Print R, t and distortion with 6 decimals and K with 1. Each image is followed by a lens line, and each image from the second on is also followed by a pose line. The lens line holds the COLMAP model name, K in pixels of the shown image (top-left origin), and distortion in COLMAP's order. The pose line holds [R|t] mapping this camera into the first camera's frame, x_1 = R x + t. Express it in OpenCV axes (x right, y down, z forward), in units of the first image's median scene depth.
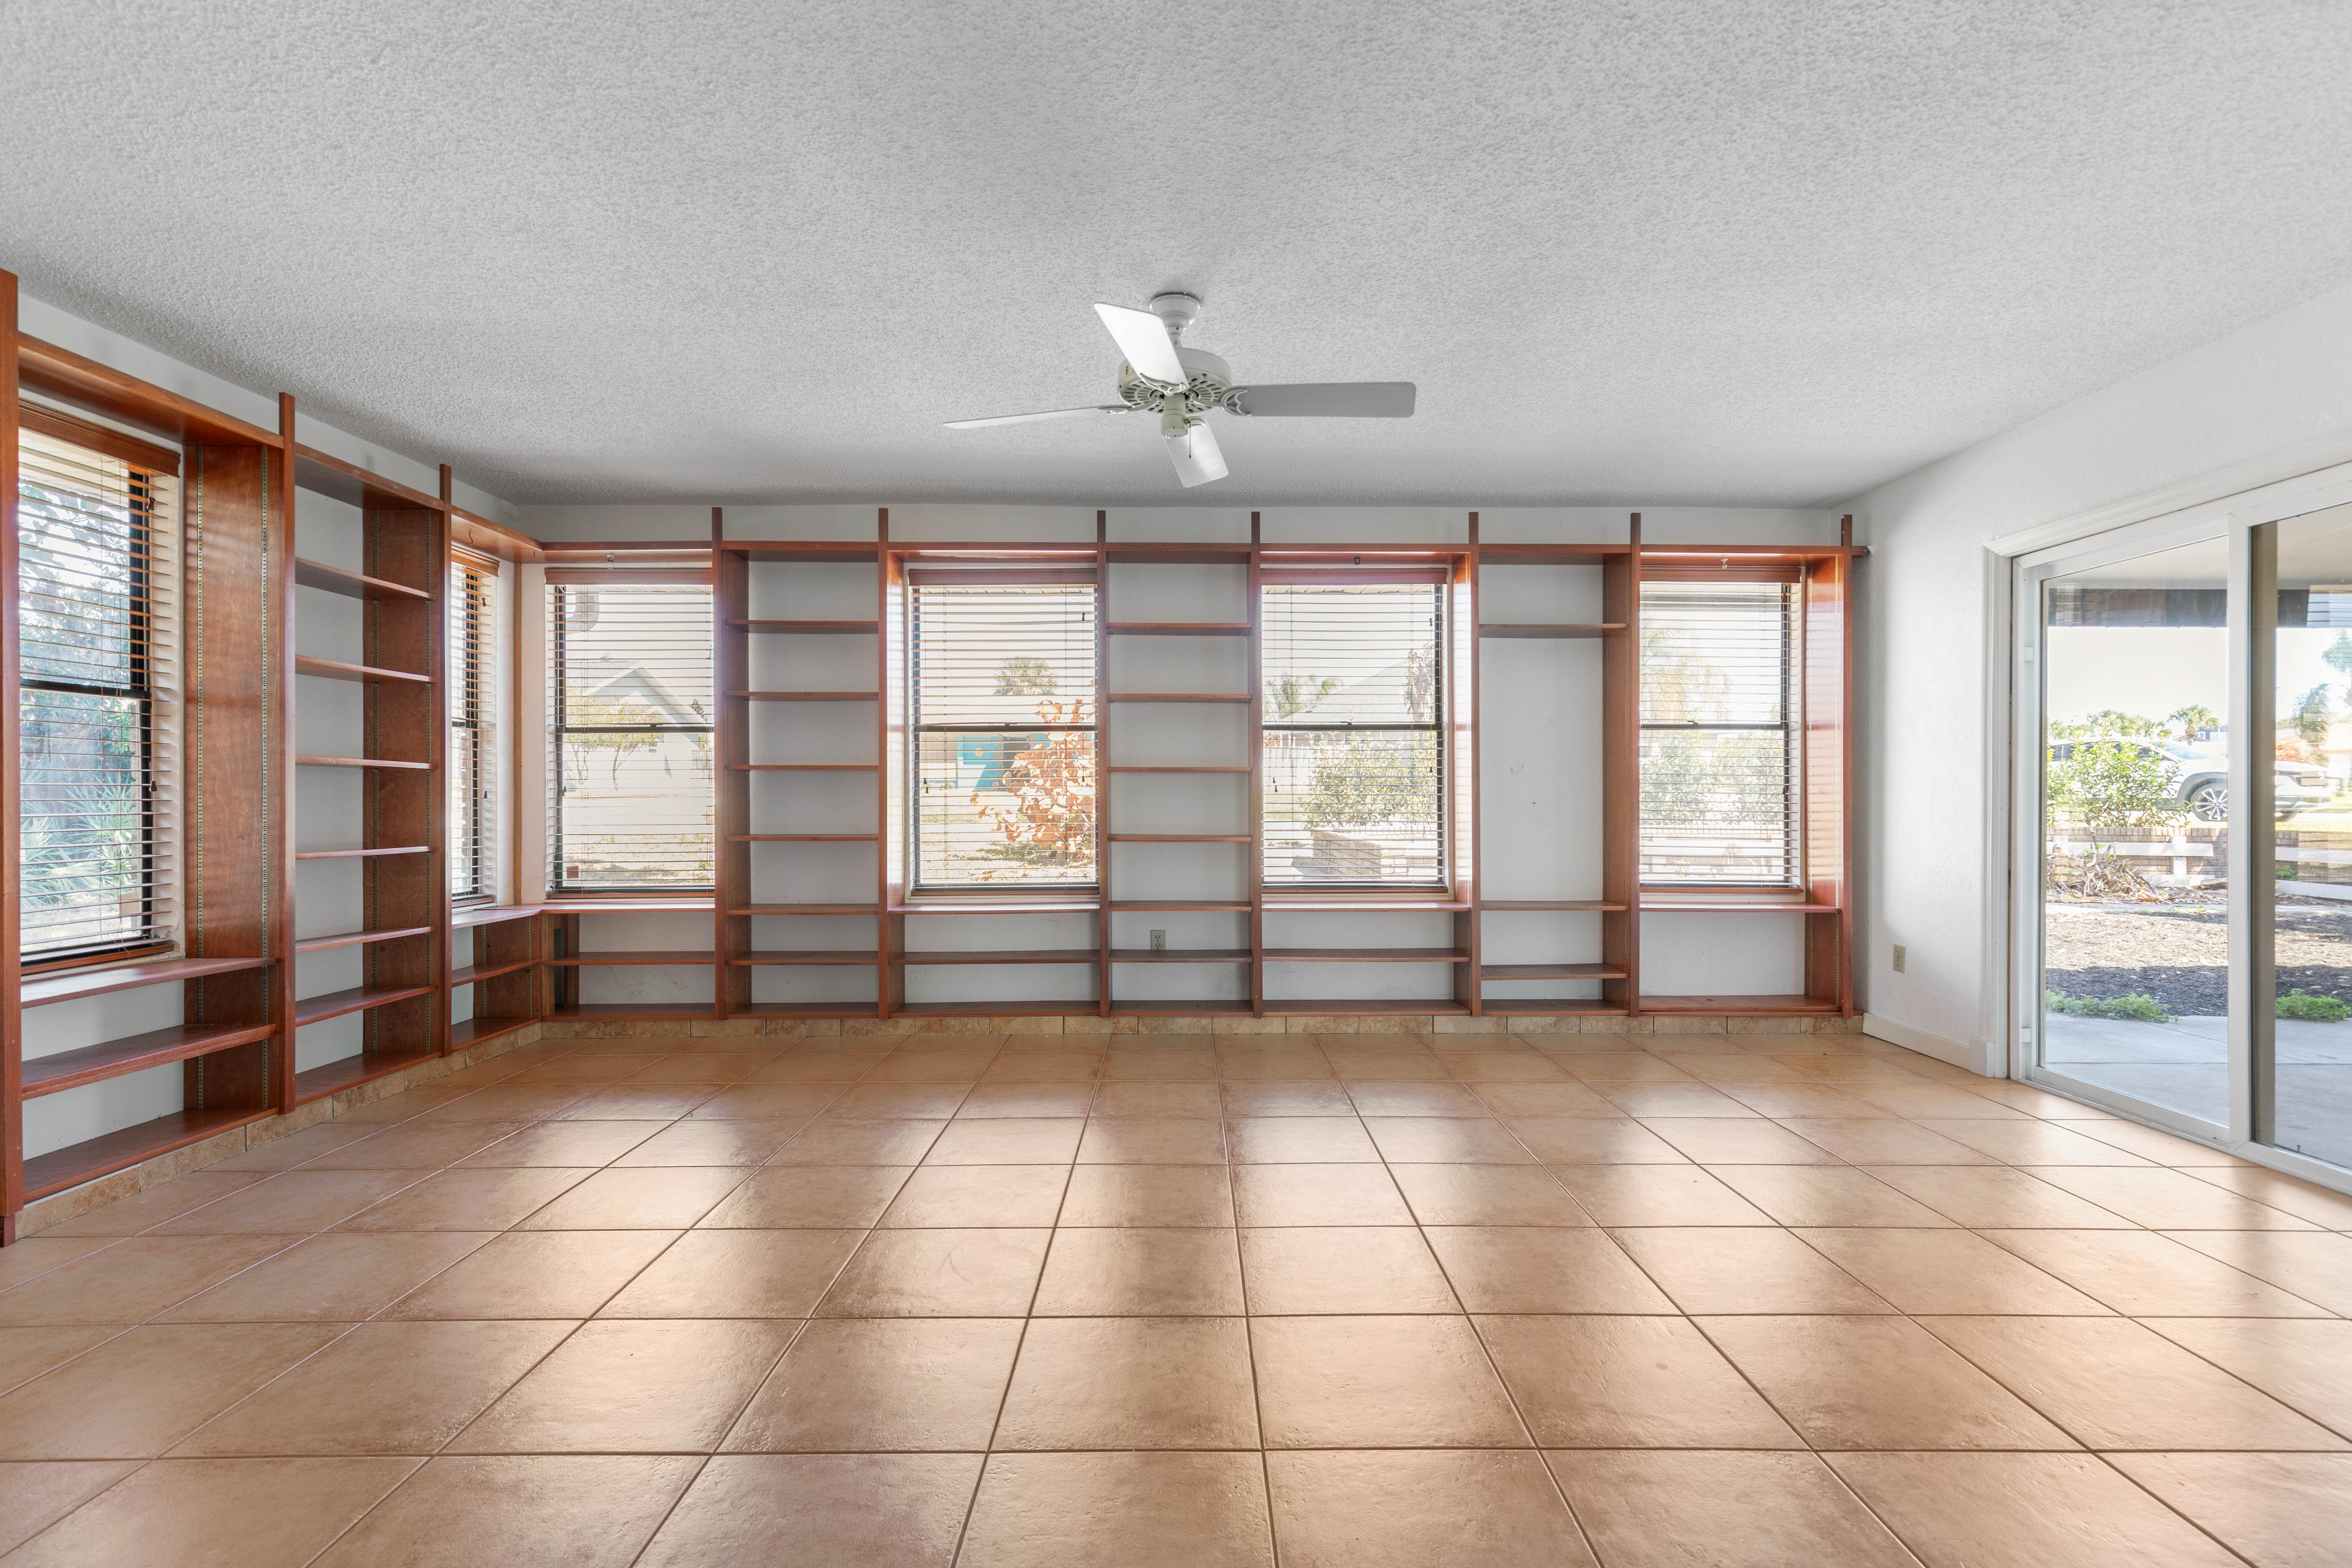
lens RADIAL K [[1047.7, 0, 1176.0], [0, 1047.7, 784.0], [0, 0, 1]] dist [-0.001434, -0.008869]
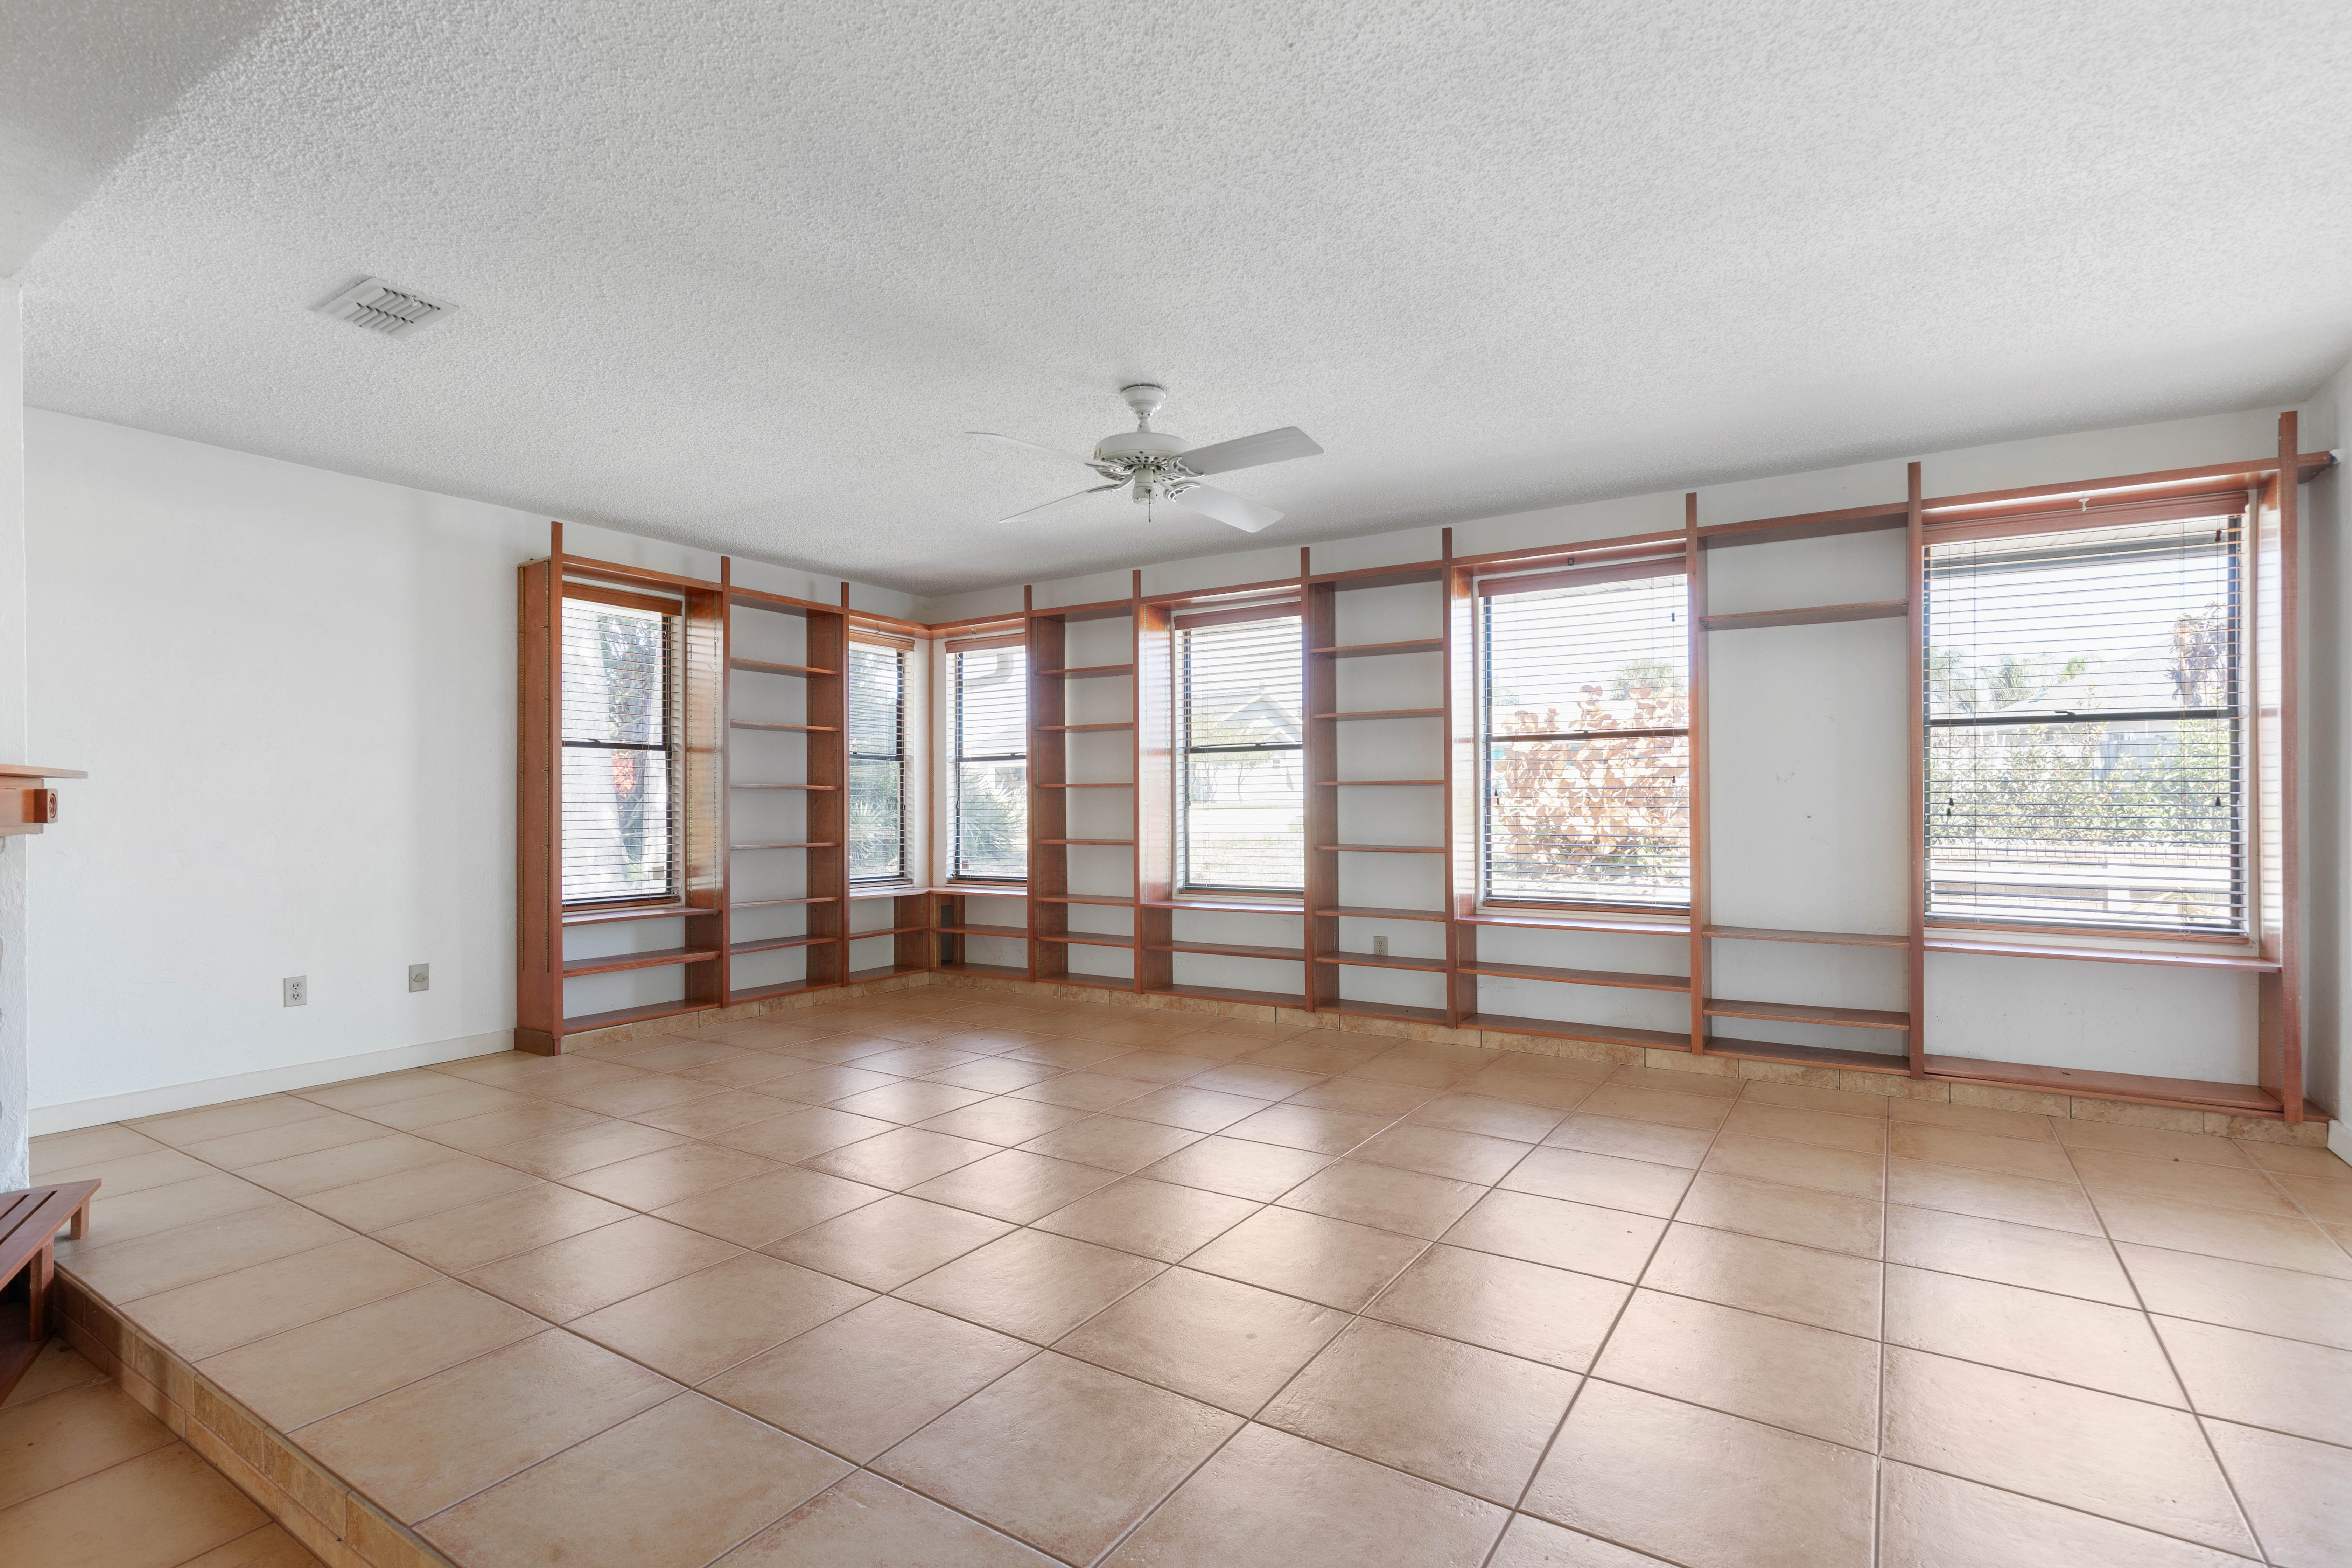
lens RADIAL K [[1047.7, 0, 1176.0], [0, 1047.7, 784.0], [0, 0, 1]] dist [-0.001434, -0.008869]
pose [[0.844965, -0.011856, -0.534690, 0.375370], [0.005798, 0.999899, -0.013009, -0.000517], [0.534790, 0.007892, 0.844948, 0.004486]]
